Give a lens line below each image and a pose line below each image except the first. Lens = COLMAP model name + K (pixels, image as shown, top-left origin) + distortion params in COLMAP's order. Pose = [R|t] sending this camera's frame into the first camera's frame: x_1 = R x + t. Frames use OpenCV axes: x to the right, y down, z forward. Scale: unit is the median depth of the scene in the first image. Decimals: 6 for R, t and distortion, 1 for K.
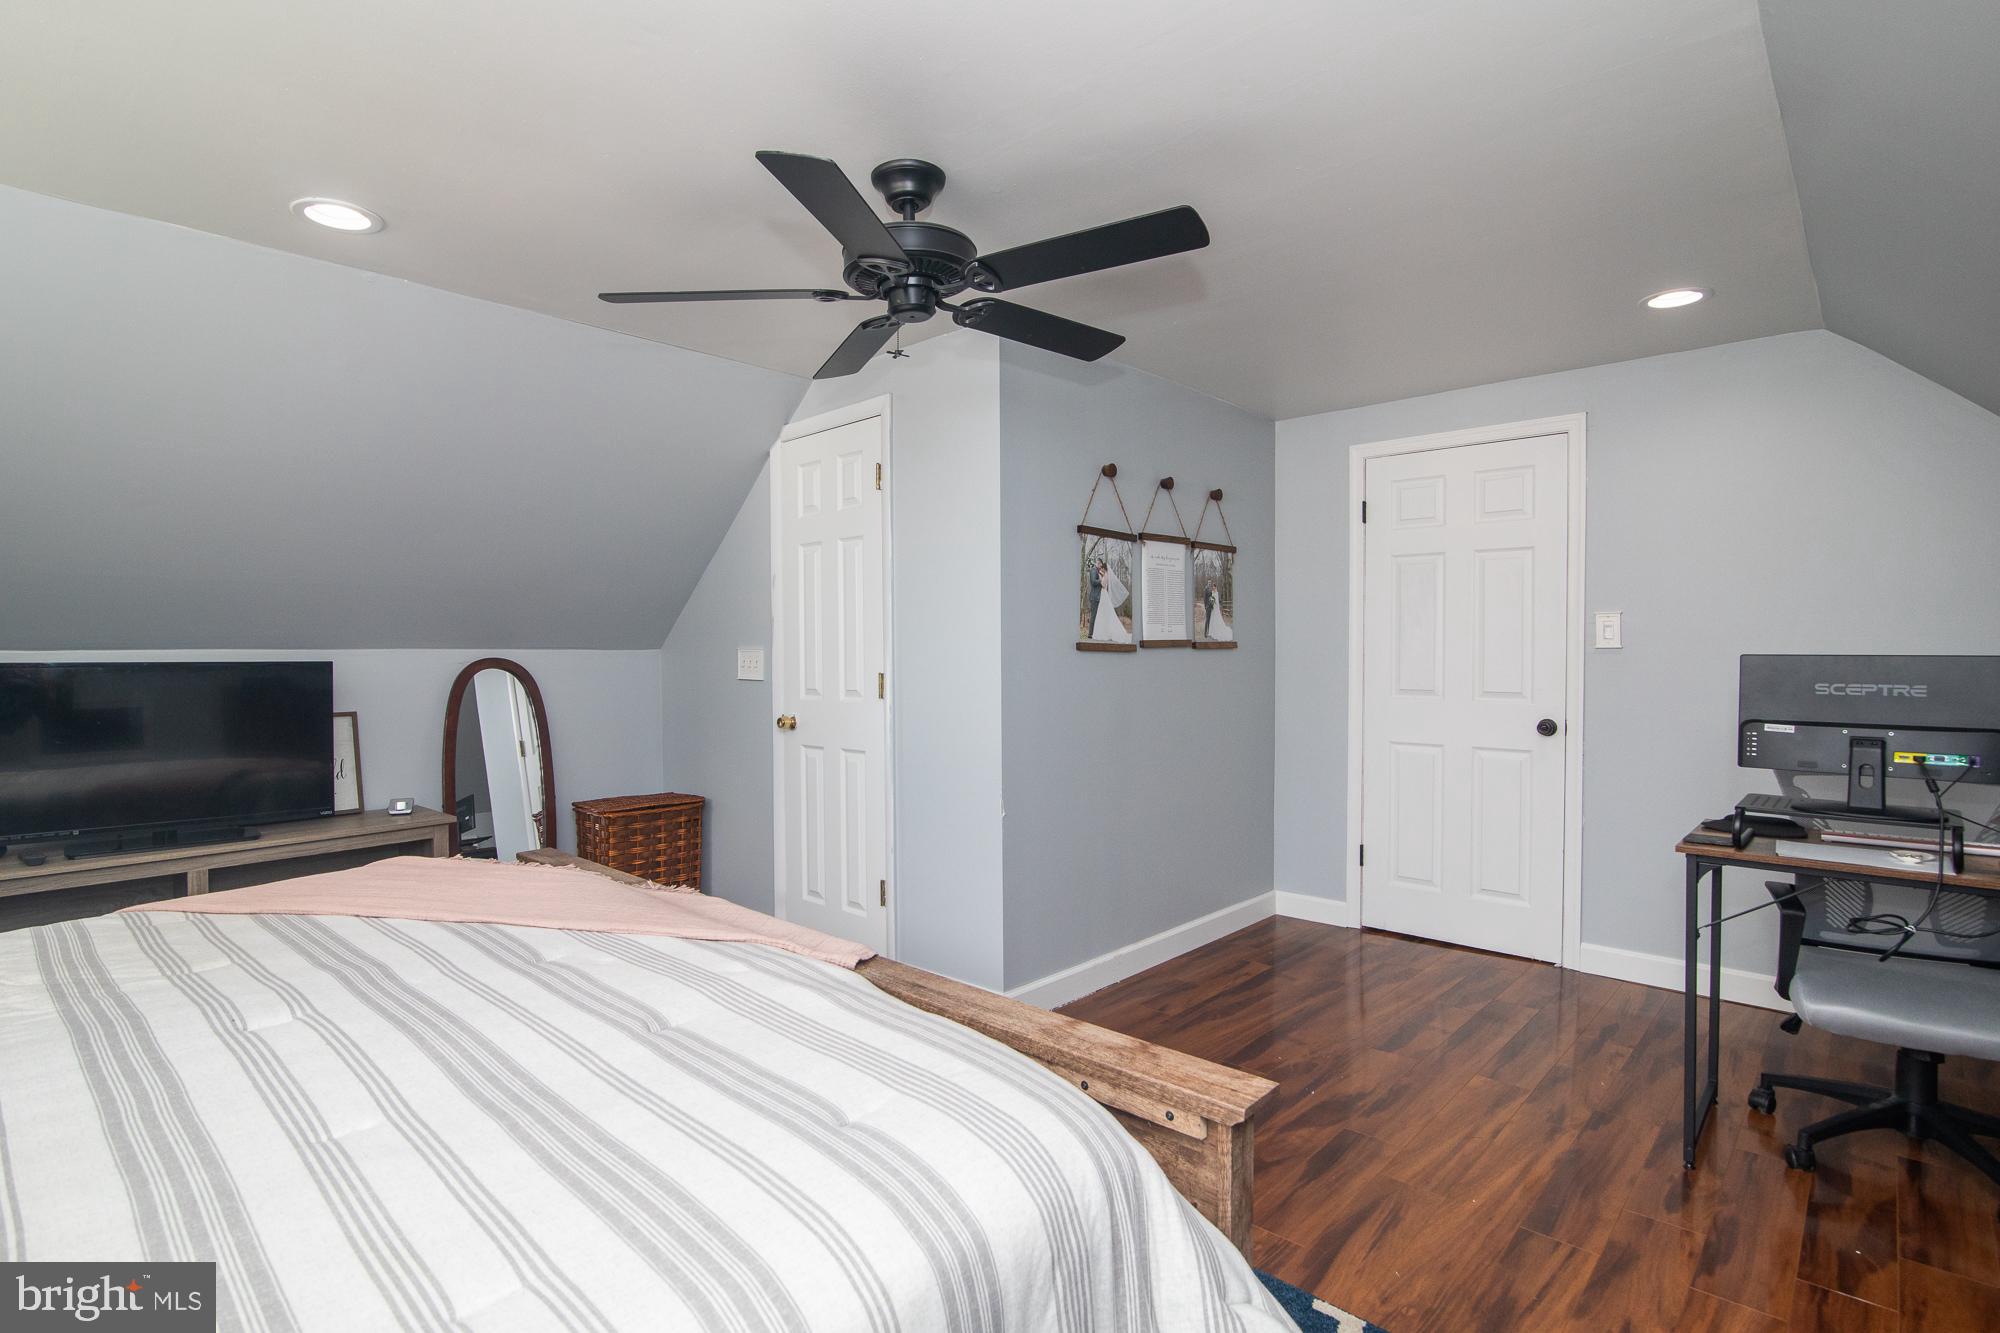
lens RADIAL K [[962.6, 0, 1012.3], [0, 962.6, 664.1], [0, 0, 1]] dist [-0.015771, 0.000144]
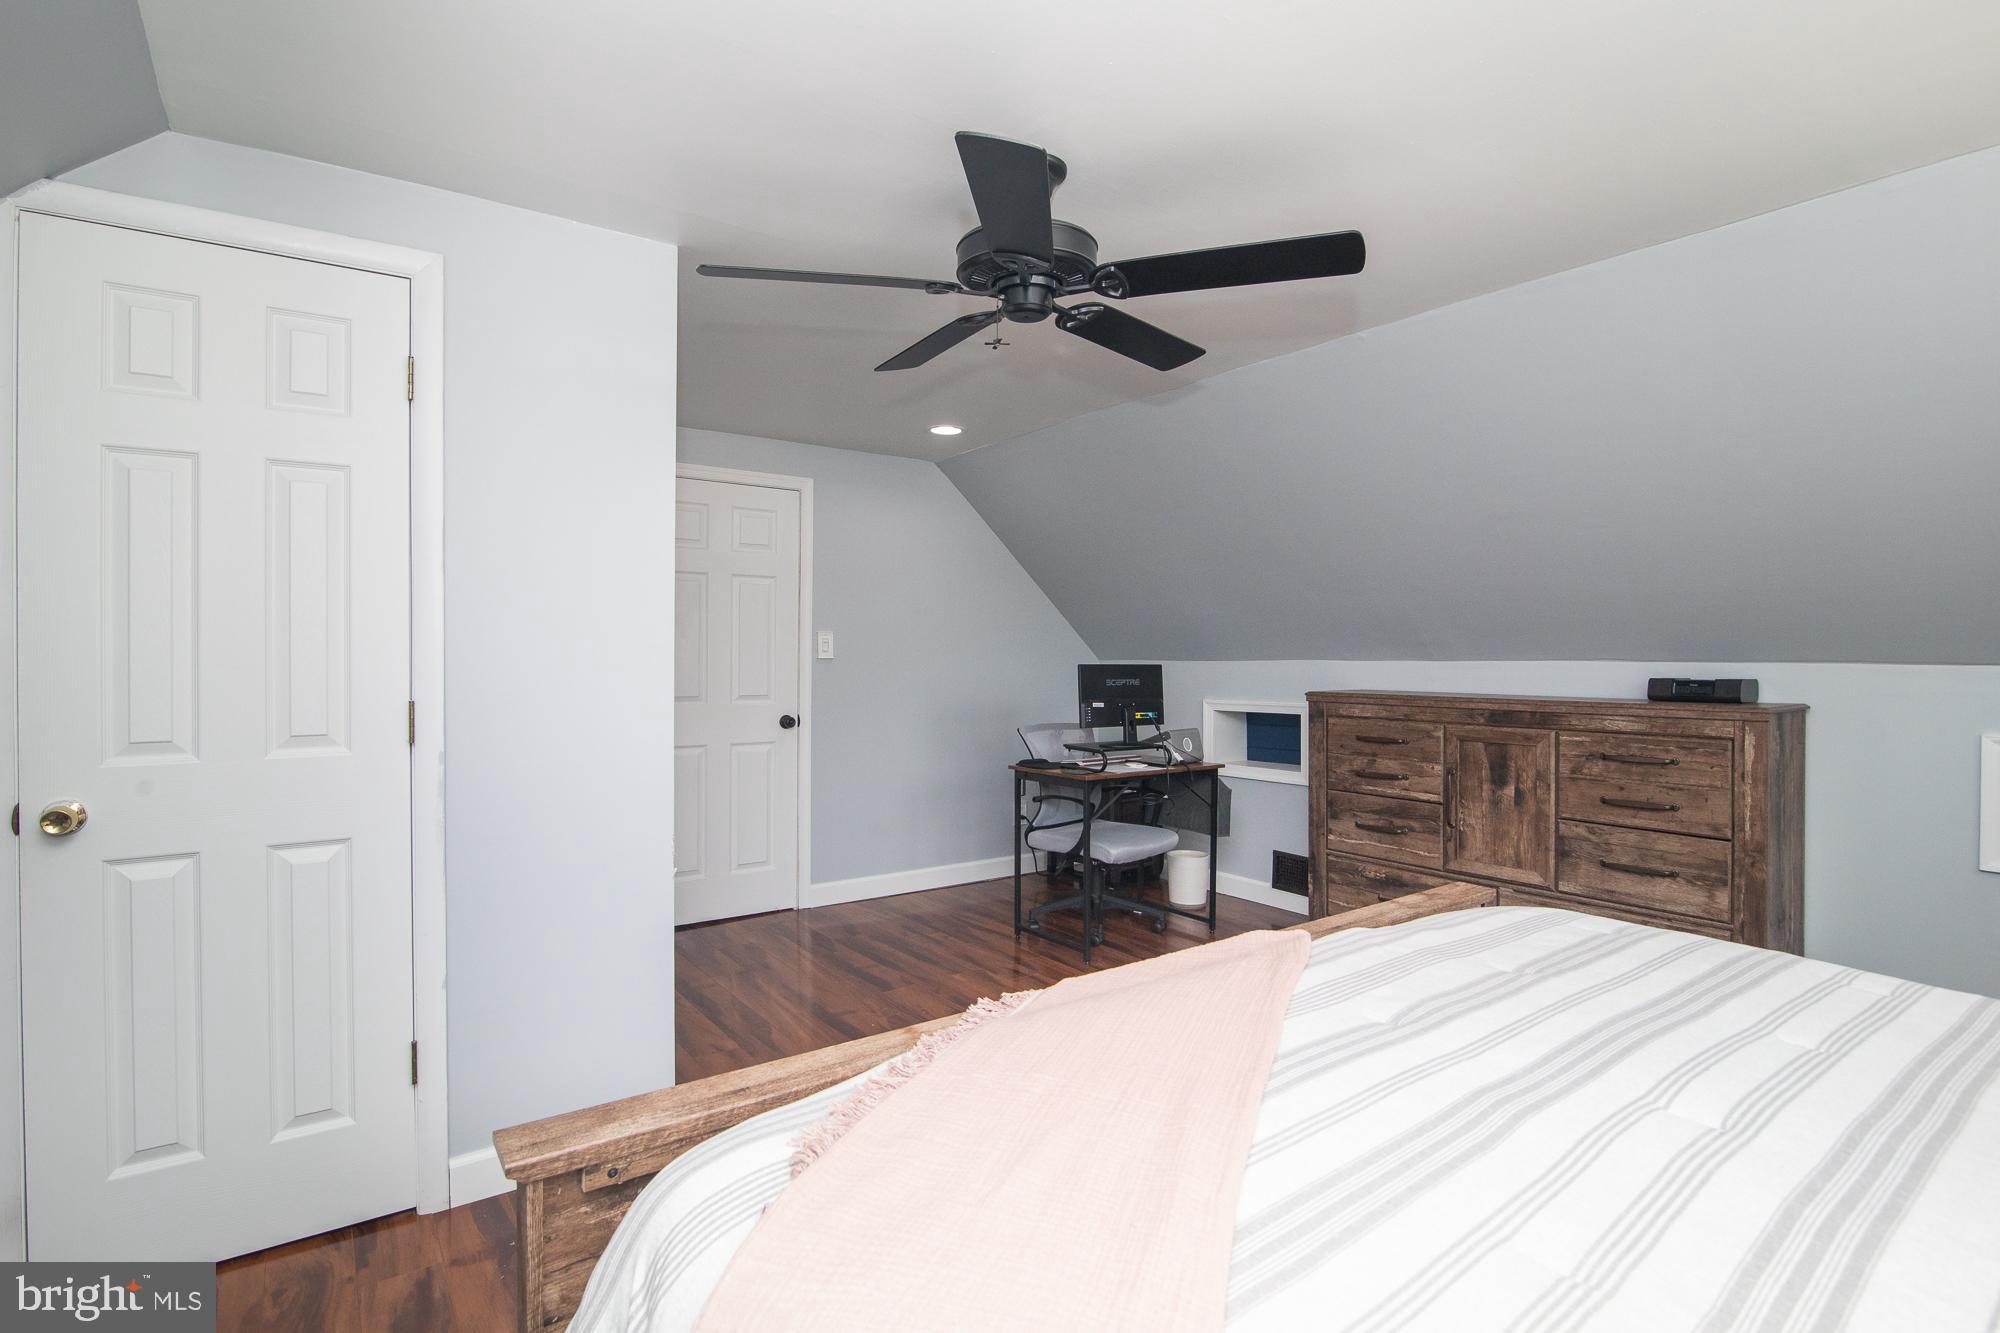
lens RADIAL K [[931.7, 0, 976.4], [0, 931.7, 659.7], [0, 0, 1]] dist [-0.019510, -0.000156]
pose [[0.231555, -0.002205, 0.972819, -0.628543], [0.011971, 0.999928, -0.000583, -0.012791], [-0.972748, 0.011781, 0.231565, 0.521999]]
